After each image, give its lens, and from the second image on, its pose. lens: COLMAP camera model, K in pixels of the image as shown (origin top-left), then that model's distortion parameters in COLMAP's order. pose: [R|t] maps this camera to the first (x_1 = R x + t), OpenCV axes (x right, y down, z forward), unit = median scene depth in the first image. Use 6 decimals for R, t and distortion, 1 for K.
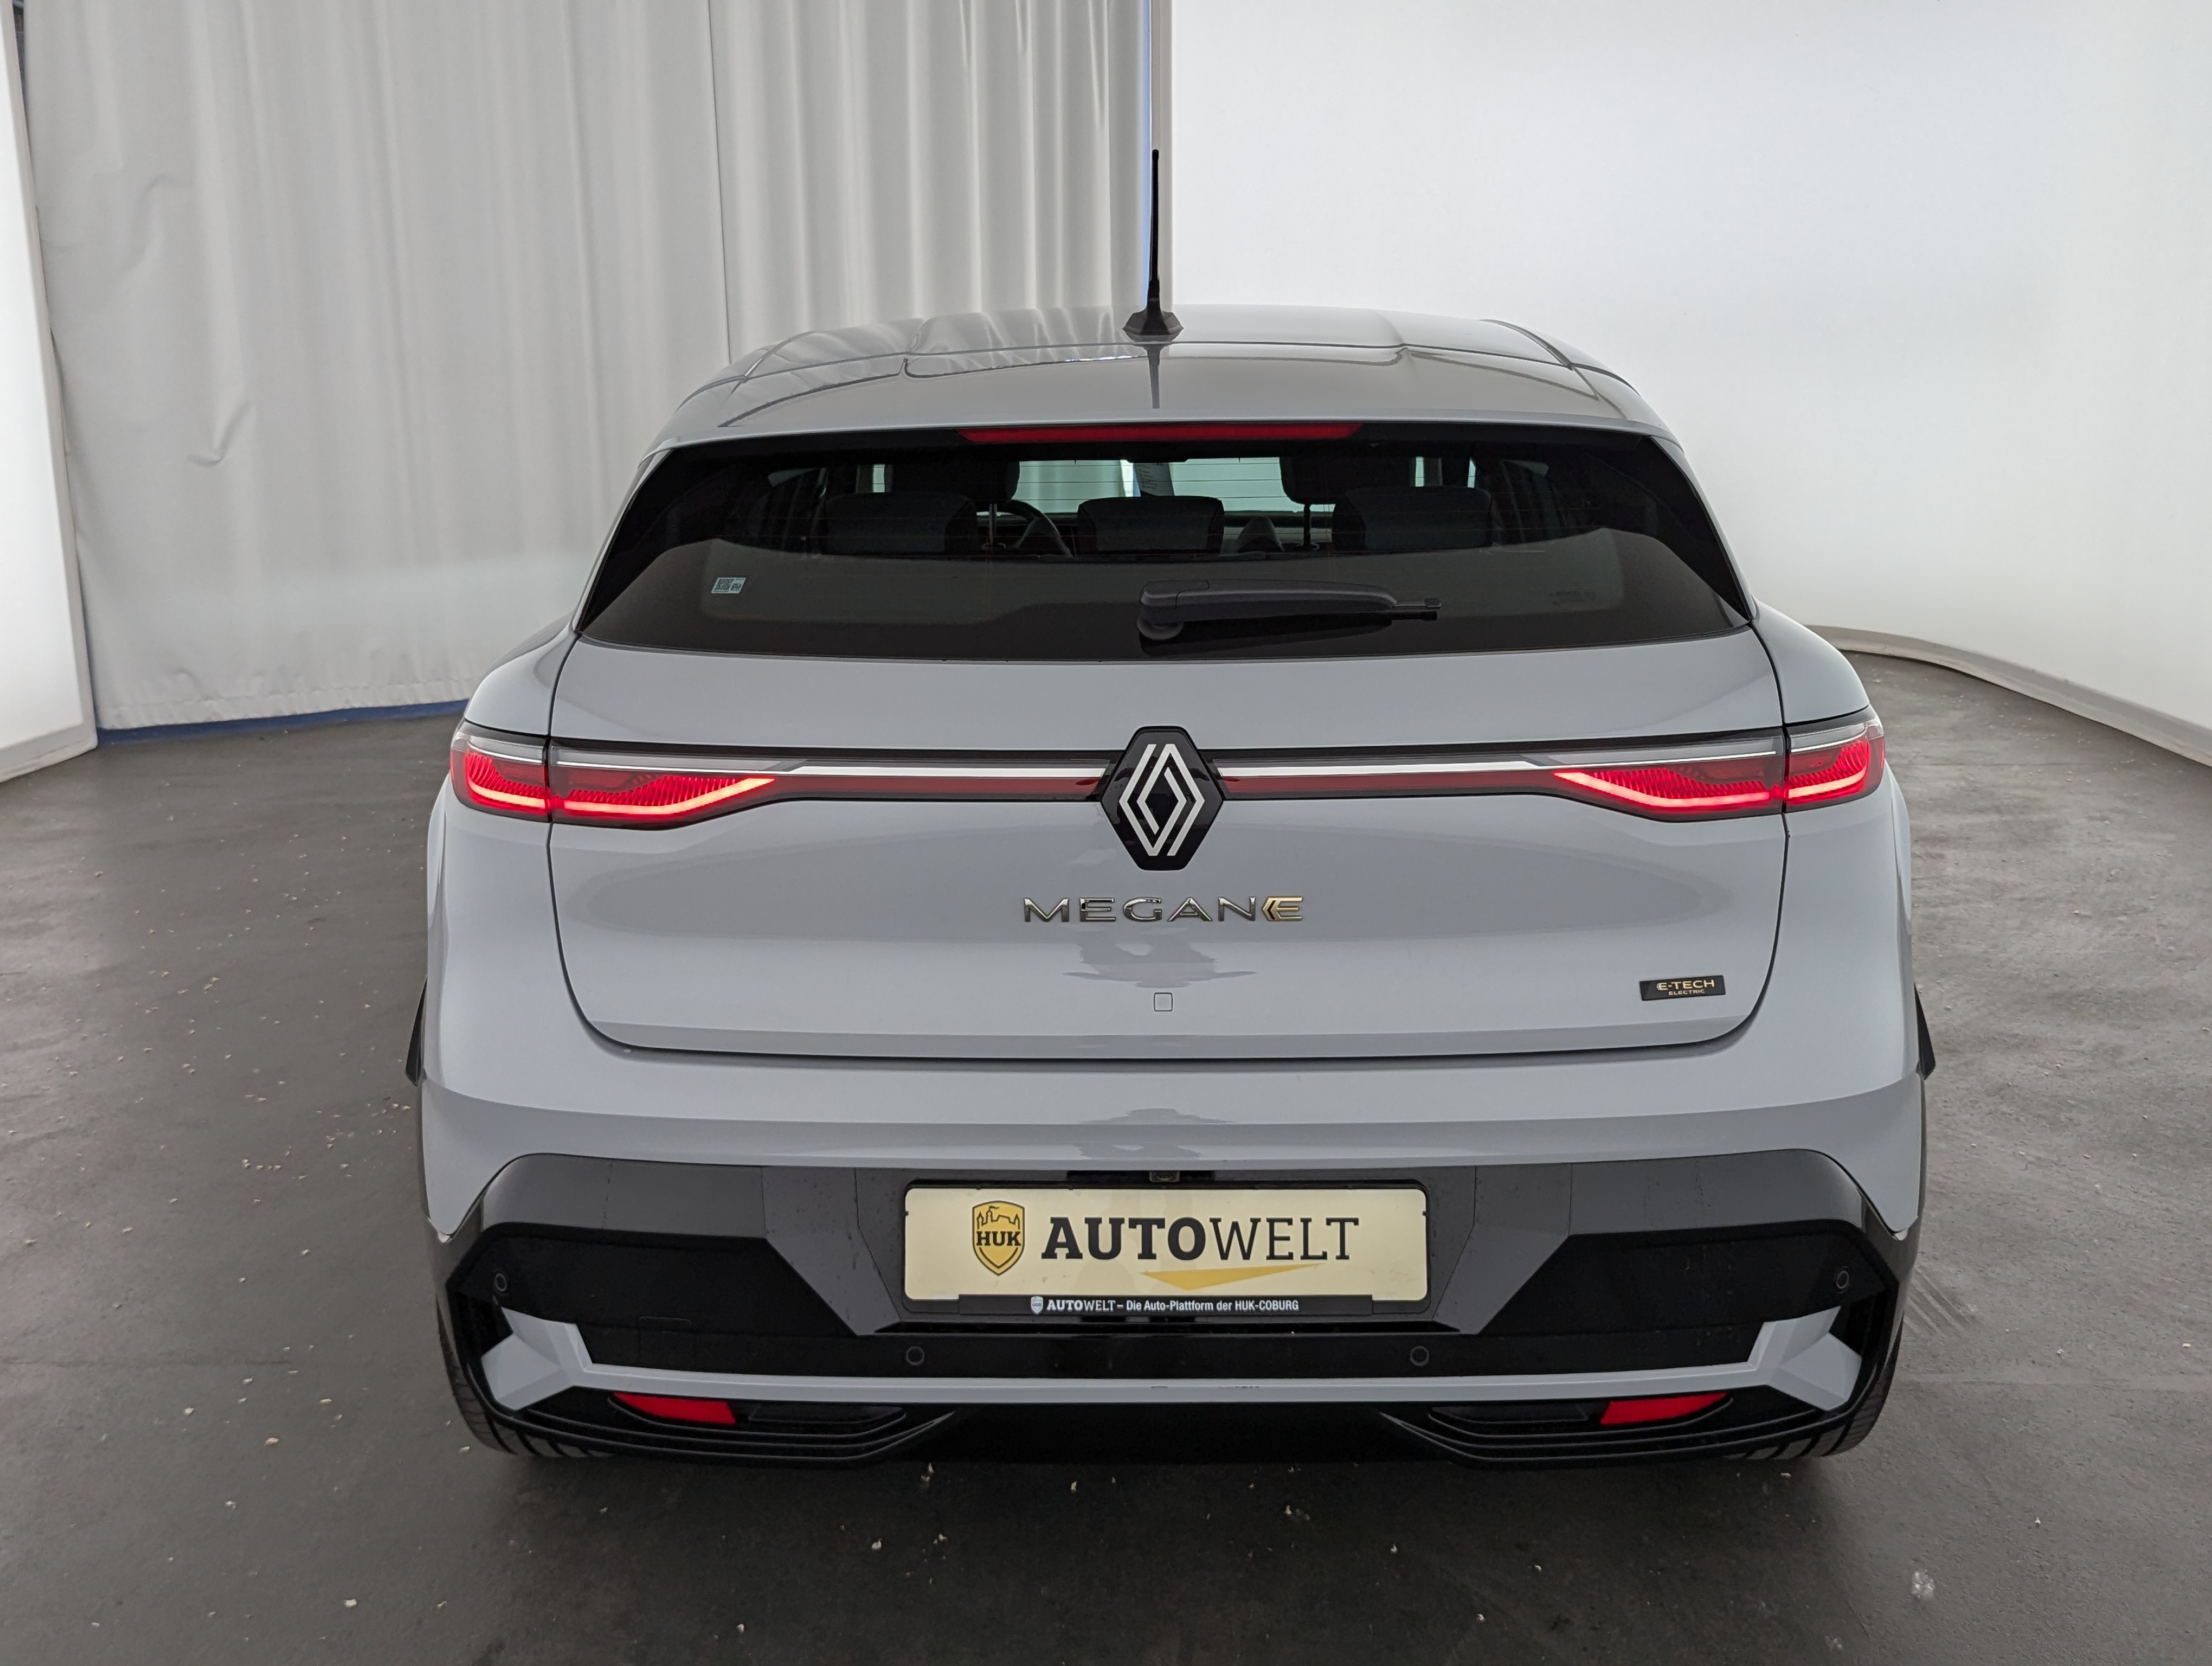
lens RADIAL K [[1942.2, 0, 1106.0], [0, 1942.2, 833.0], [0, 0, 1]] dist [0.120012, -0.299826]
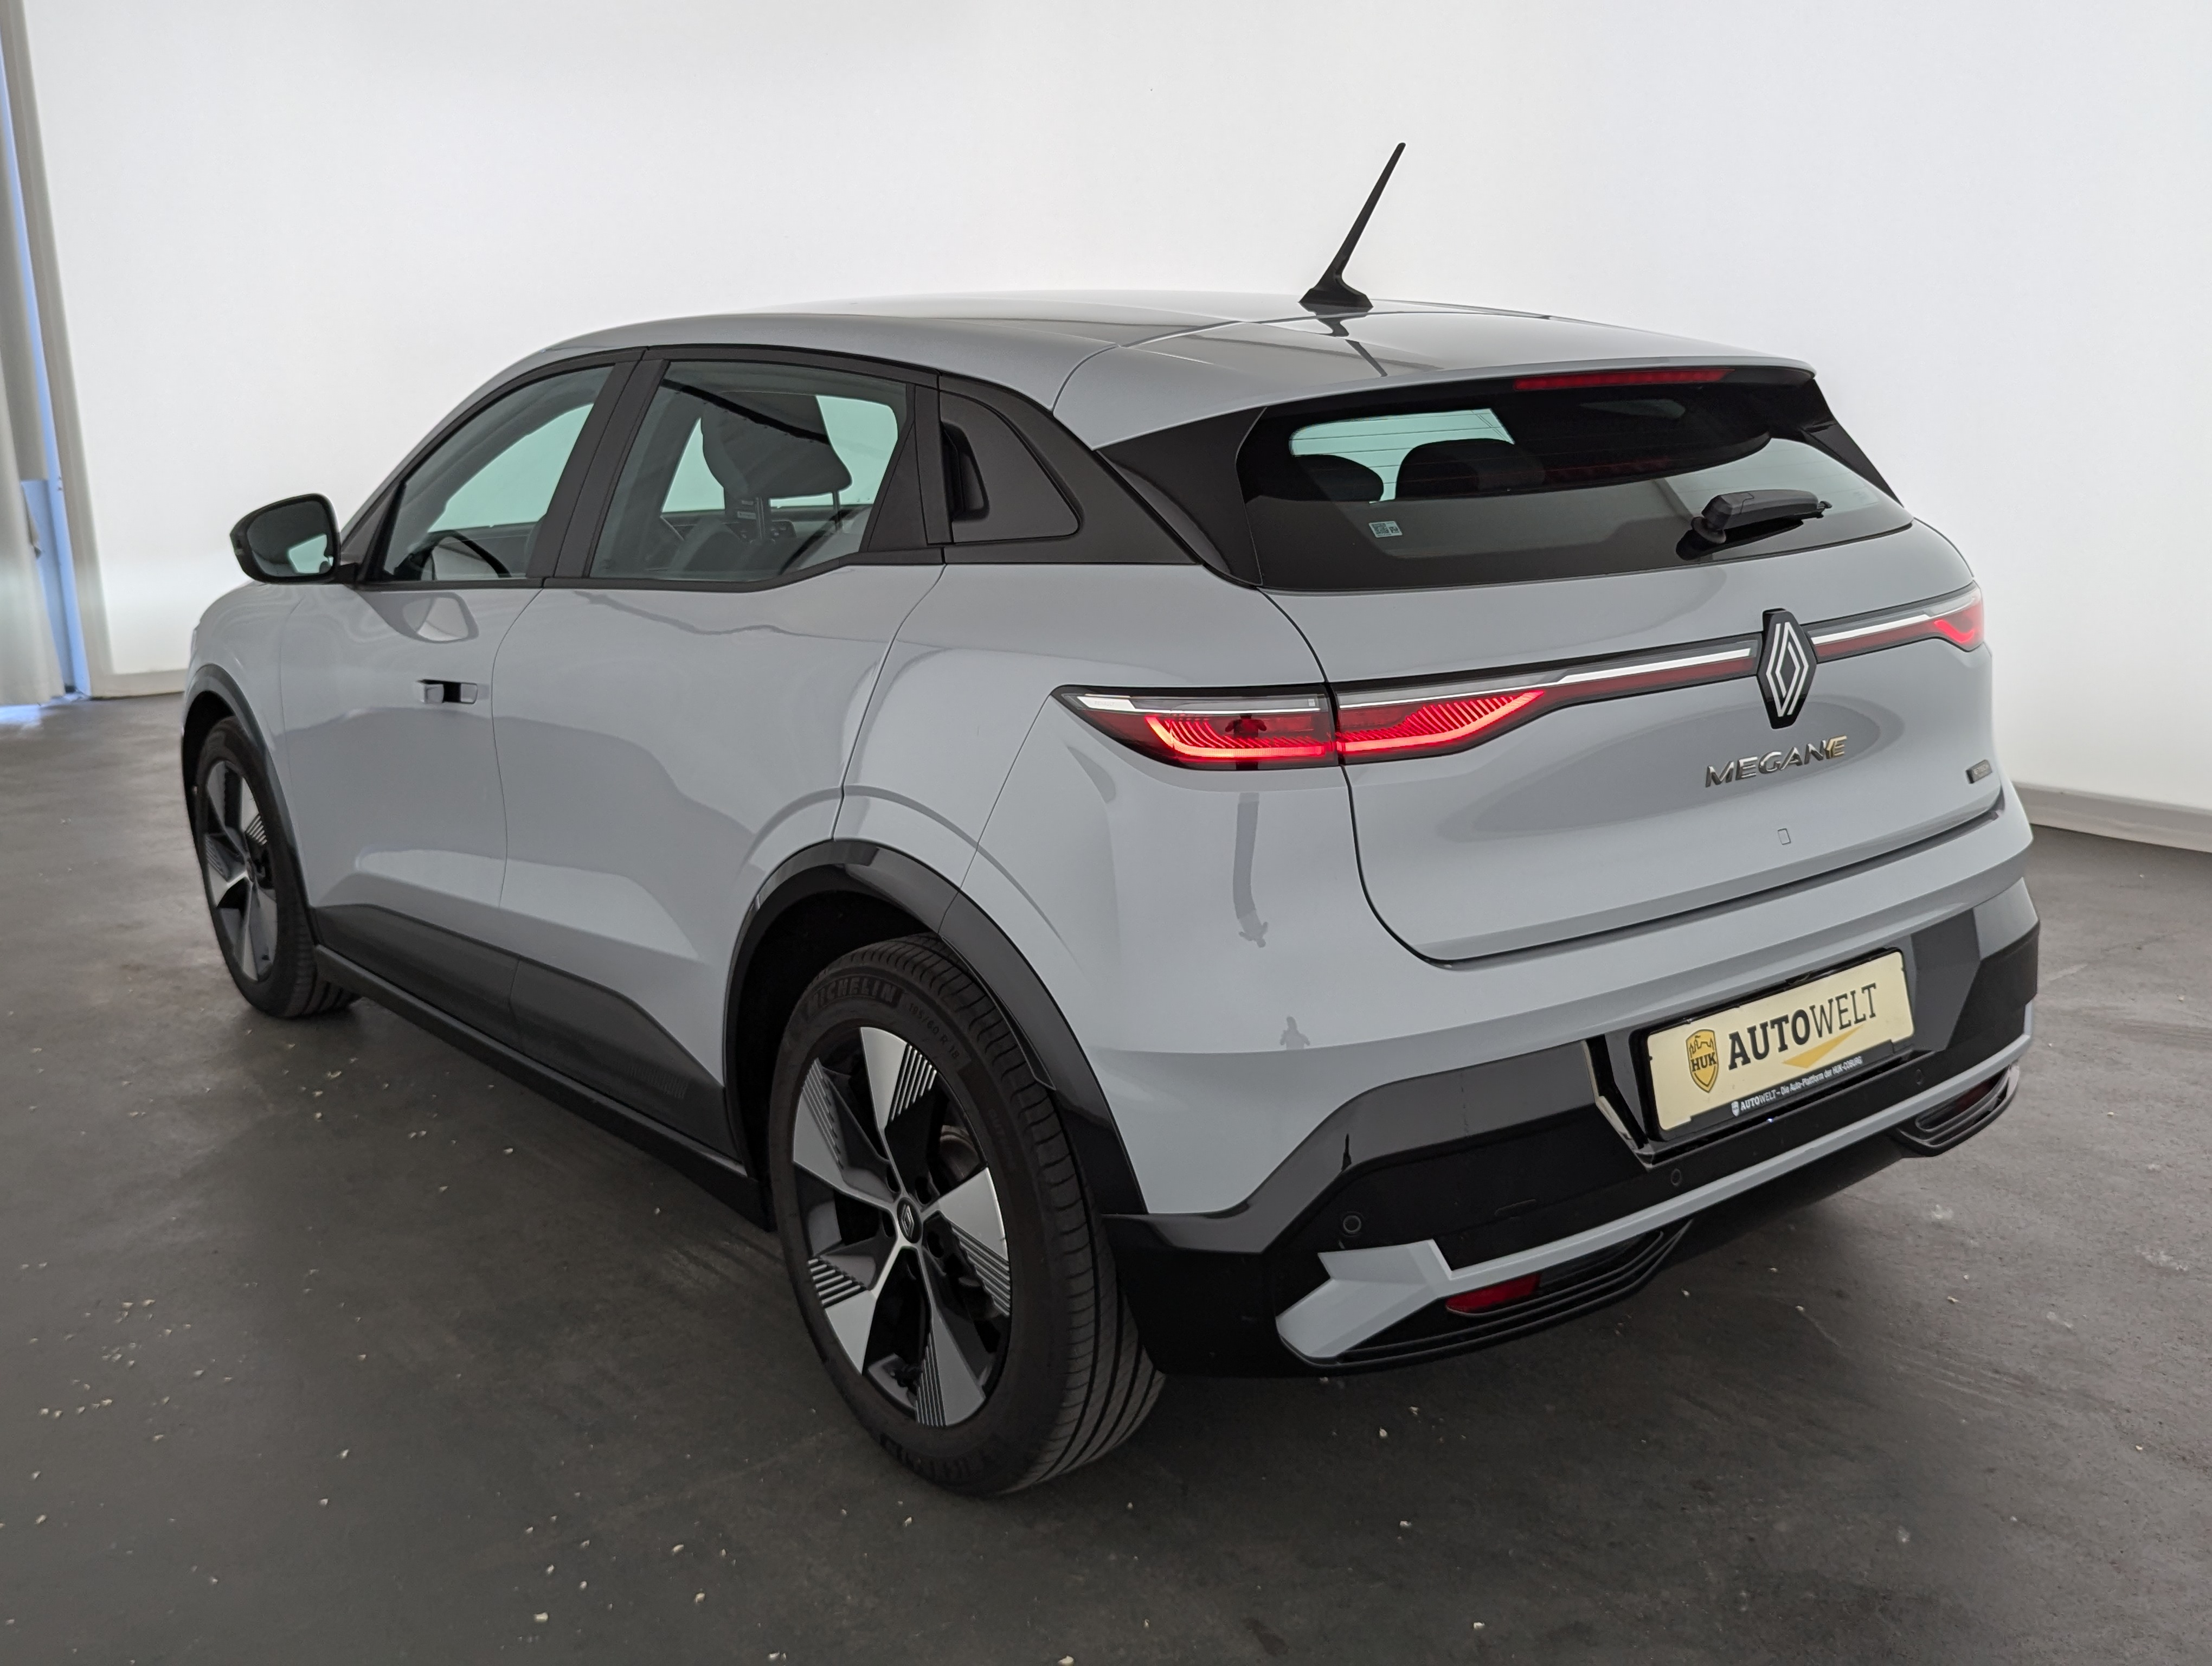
lens RADIAL K [[2027.4, 0, 1117.0], [0, 2027.4, 868.0], [0, 0, 1]] dist [0.040066, -0.010775]
pose [[0.764512, -0.158959, 0.624703, -1.076107], [0.165493, 0.985036, 0.048116, -0.024306], [-0.623004, 0.066599, 0.779379, 0.260709]]
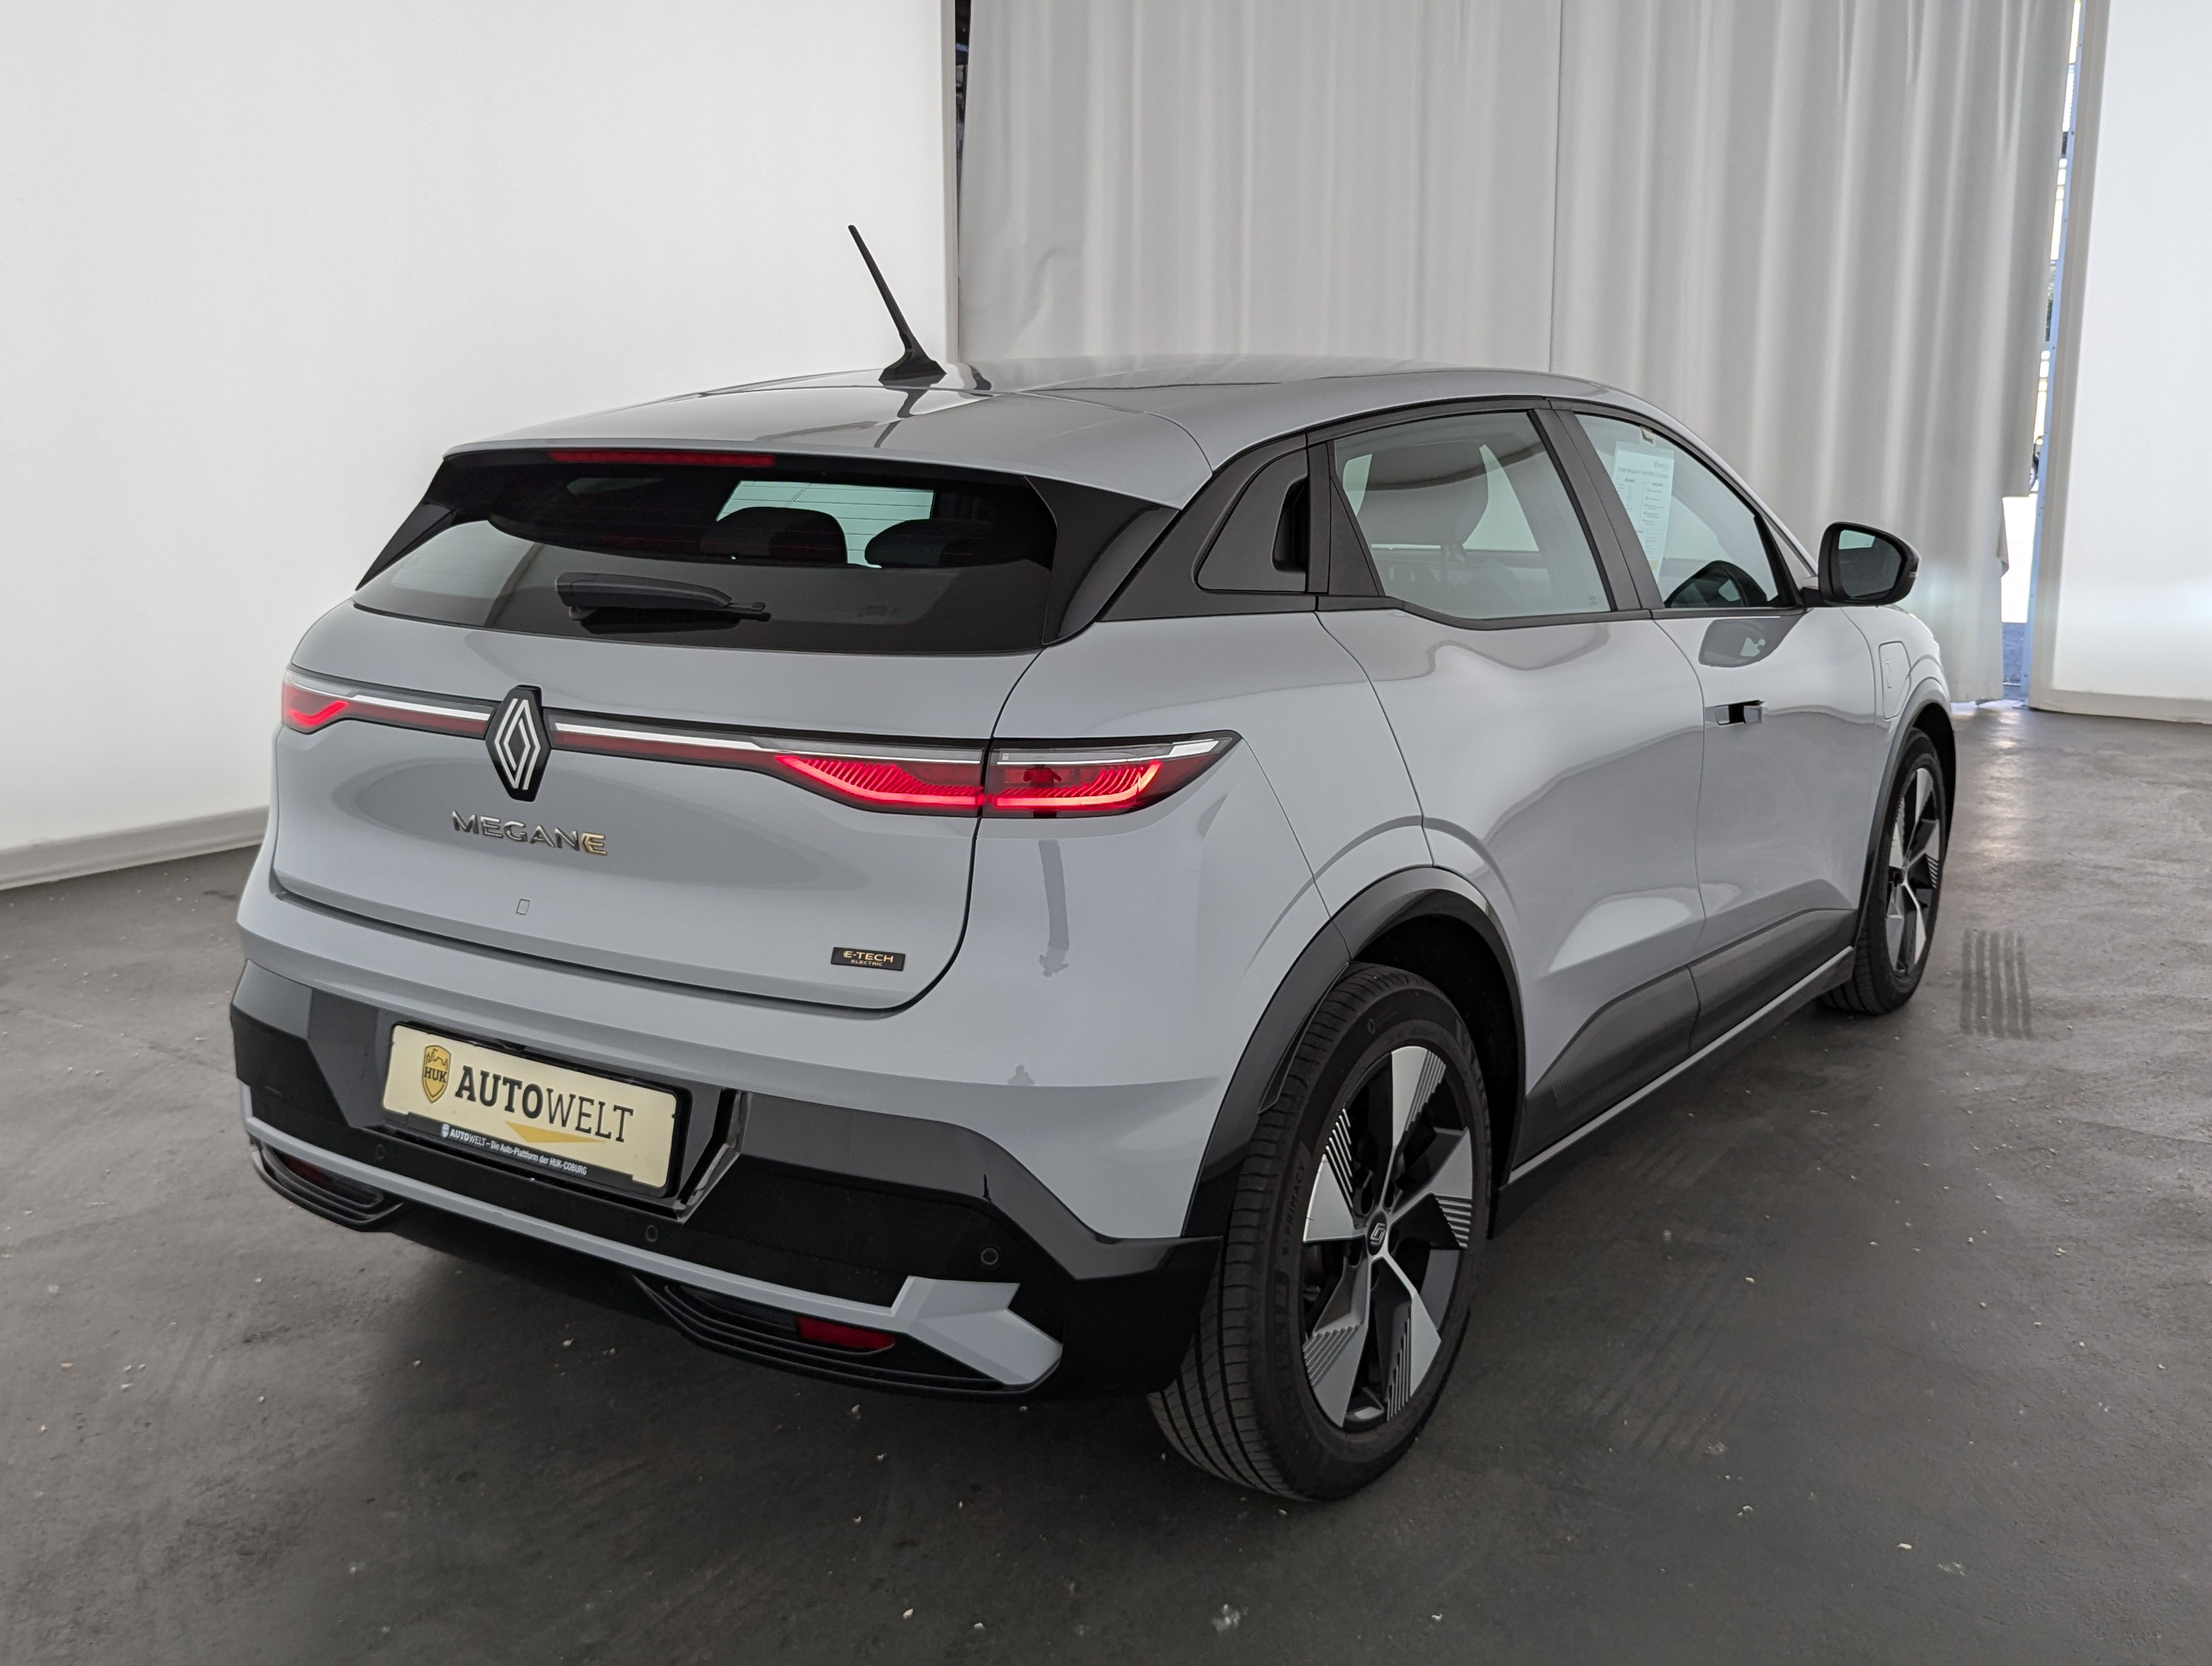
lens RADIAL K [[1942.2, 0, 1106.0], [0, 1942.2, 833.0], [0, 0, 1]] dist [0.120012, -0.299826]
pose [[0.850287, 0.118481, -0.512810, 0.971880], [-0.130740, 0.991341, 0.012262, -0.024225], [0.509822, 0.056618, 0.858415, 0.105913]]
